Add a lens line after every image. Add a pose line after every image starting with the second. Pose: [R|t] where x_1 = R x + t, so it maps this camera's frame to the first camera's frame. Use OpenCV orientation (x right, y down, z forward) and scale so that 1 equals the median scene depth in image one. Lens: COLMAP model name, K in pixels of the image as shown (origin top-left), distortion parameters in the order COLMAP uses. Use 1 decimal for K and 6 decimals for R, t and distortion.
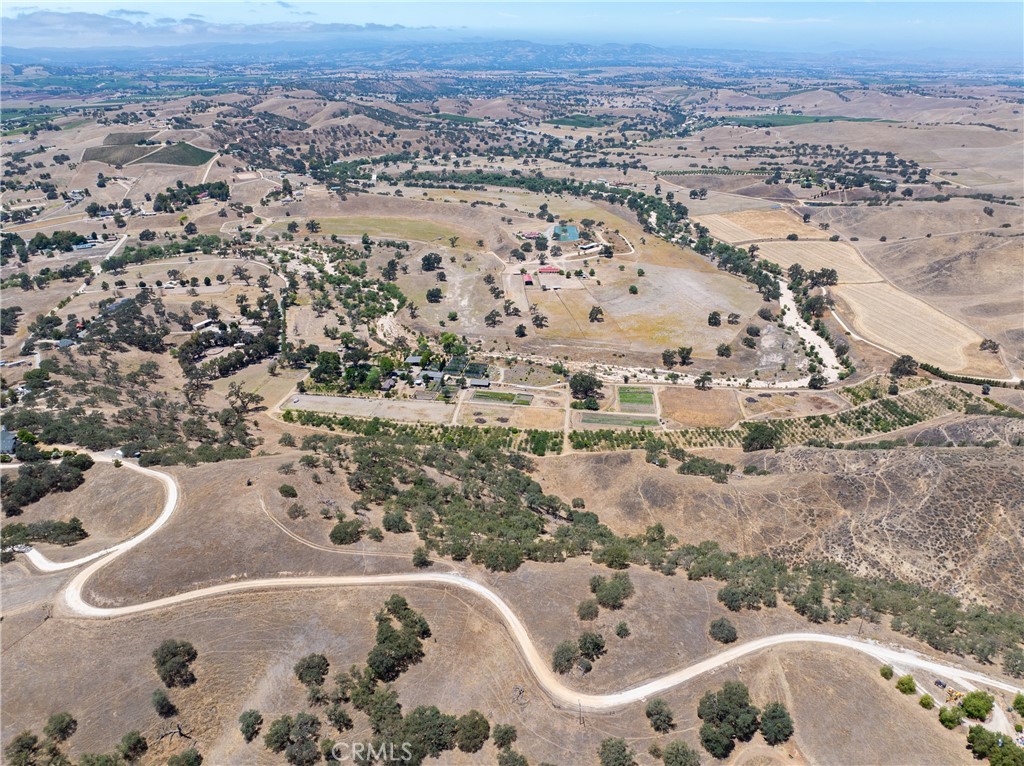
lens RADIAL K [[720.7, 0, 512.8], [0, 720.7, 384.4], [0, 0, 1]] dist [-0.046489, 0.020404]
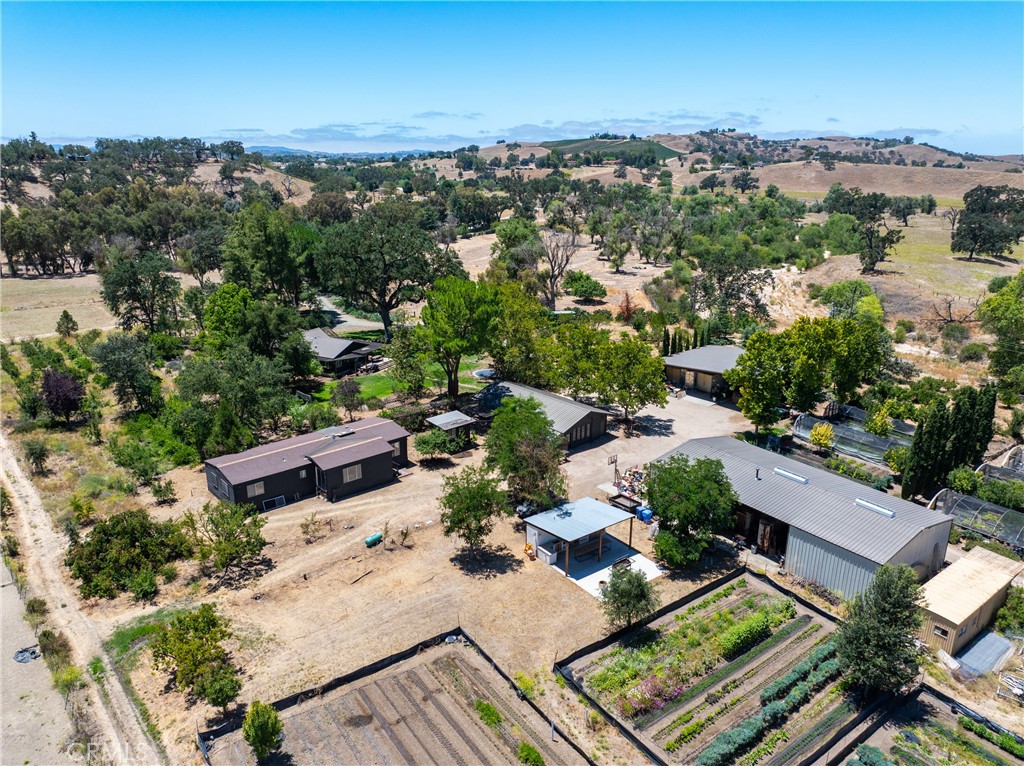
lens RADIAL K [[720.7, 0, 512.0], [0, 720.7, 384.4], [0, 0, 1]] dist [-0.046489, 0.020404]
pose [[0.754342, 0.198286, -0.625819, -0.051628], [-0.287070, 0.956952, -0.042823, -0.007712], [0.590388, 0.211957, 0.778791, 0.546250]]
